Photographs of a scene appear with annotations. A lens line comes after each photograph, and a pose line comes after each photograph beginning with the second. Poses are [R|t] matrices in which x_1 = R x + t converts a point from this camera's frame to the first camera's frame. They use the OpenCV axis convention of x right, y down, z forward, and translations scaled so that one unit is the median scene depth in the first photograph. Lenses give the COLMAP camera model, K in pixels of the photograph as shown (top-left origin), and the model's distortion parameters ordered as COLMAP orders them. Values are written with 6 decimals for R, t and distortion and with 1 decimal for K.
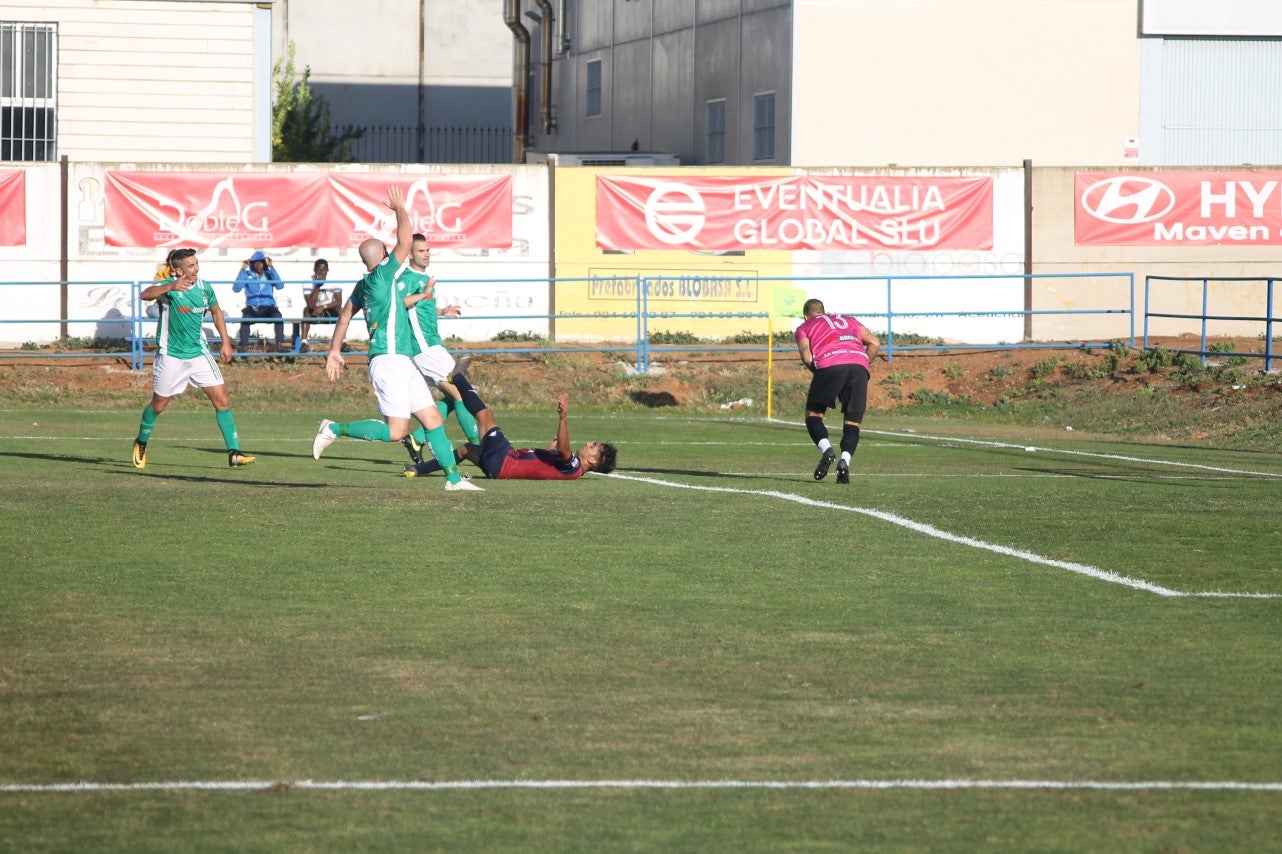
lens RADIAL K [[9200.0, 0, 739.1], [0, 9200.0, 426.8], [0, 0, 1]] dist [1.847157, -8.419798]
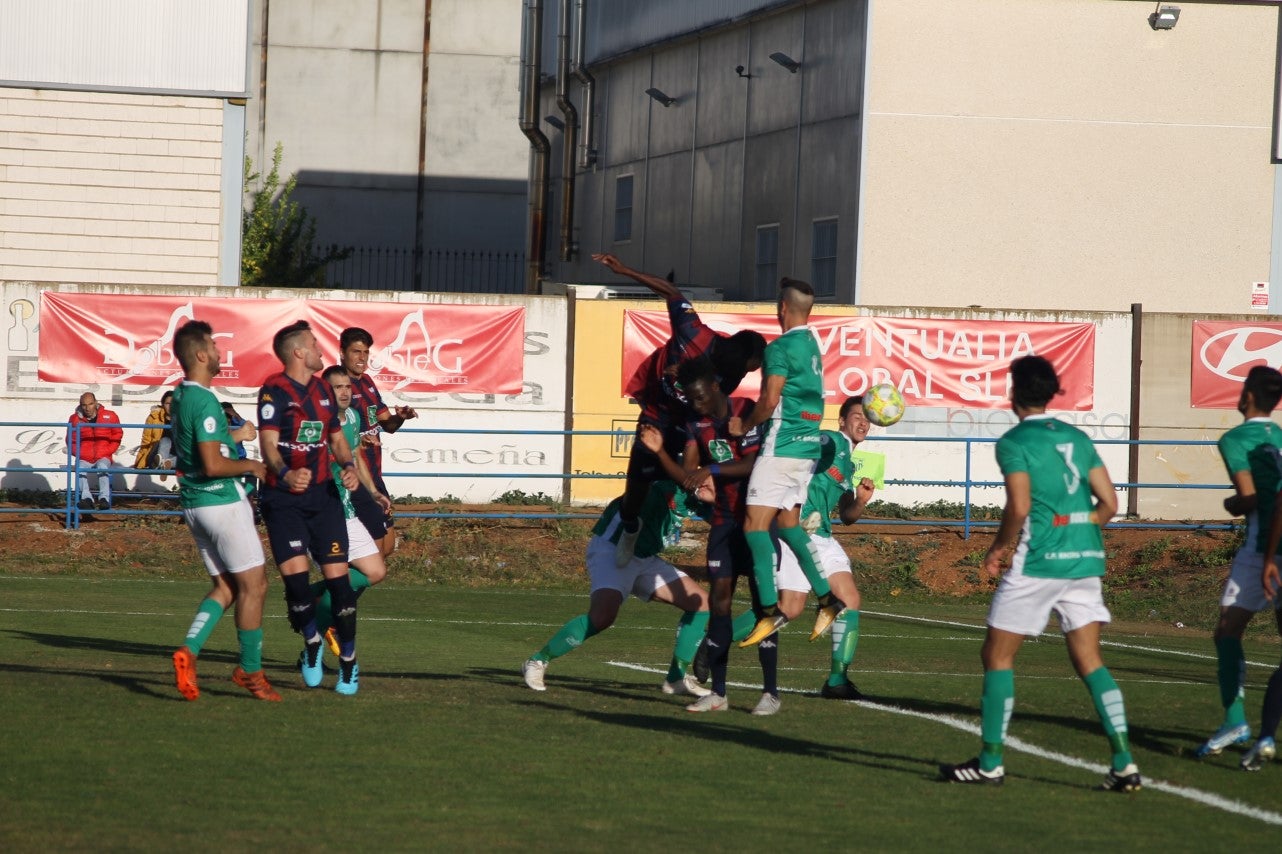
lens RADIAL K [[7386.6, 0, 711.7], [0, 7386.6, 388.8], [0, 0, 1]] dist [1.293816, 3.433239]
pose [[0.999699, 0.024460, 0.002001, -0.008664], [-0.024387, 0.999234, -0.030597, 0.000435], [-0.002748, 0.030539, 0.999530, 0.323470]]
